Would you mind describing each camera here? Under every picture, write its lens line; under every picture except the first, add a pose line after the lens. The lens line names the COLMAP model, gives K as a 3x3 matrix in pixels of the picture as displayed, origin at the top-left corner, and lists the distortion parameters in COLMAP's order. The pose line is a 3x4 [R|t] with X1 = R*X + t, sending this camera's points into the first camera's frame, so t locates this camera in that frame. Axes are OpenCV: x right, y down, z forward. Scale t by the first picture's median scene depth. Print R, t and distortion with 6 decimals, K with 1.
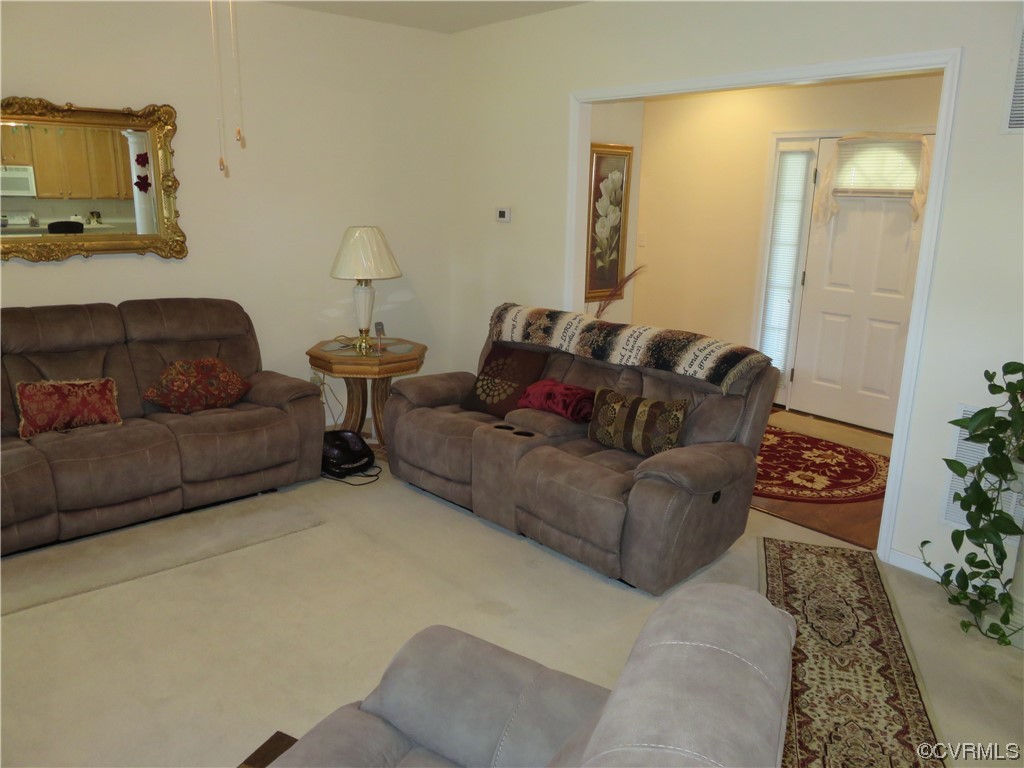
lens RADIAL K [[771.7, 0, 511.0], [0, 771.7, 383.1], [0, 0, 1]] dist [-0.000560, -0.004775]
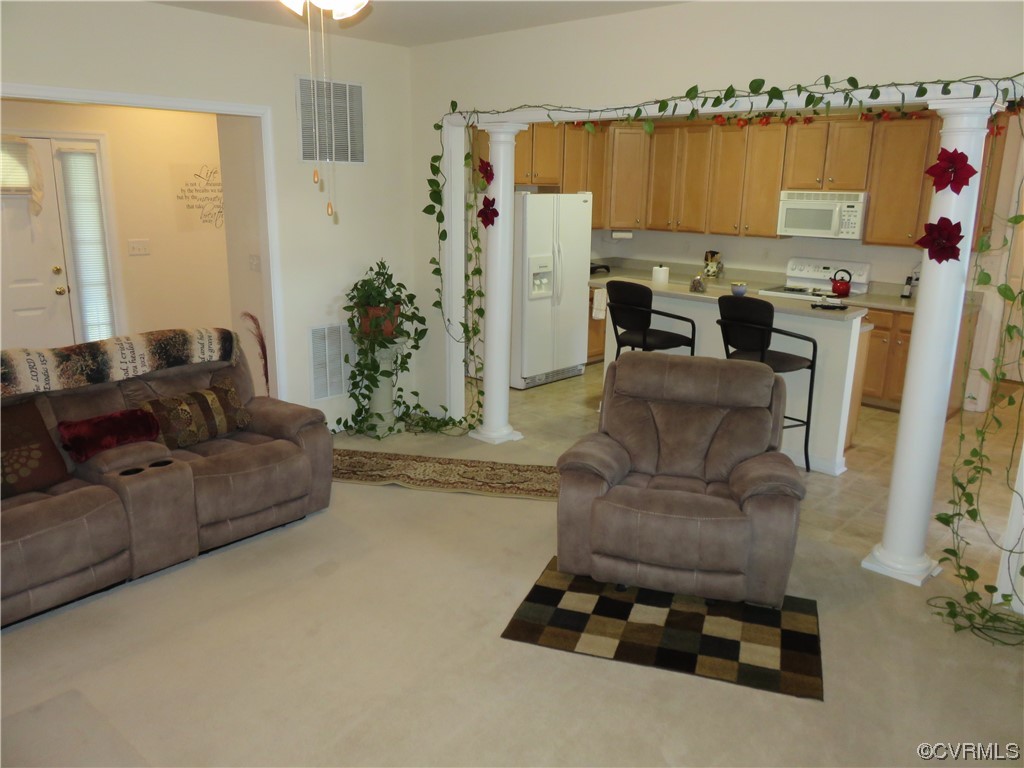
lens RADIAL K [[771.7, 0, 515.0], [0, 771.7, 384.3], [0, 0, 1]] dist [-0.000560, -0.004775]
pose [[-0.112588, -0.271880, 0.955722, -0.863567], [0.218123, 0.931615, 0.290717, -0.195755], [-0.969405, 0.241196, -0.045585, 0.553030]]
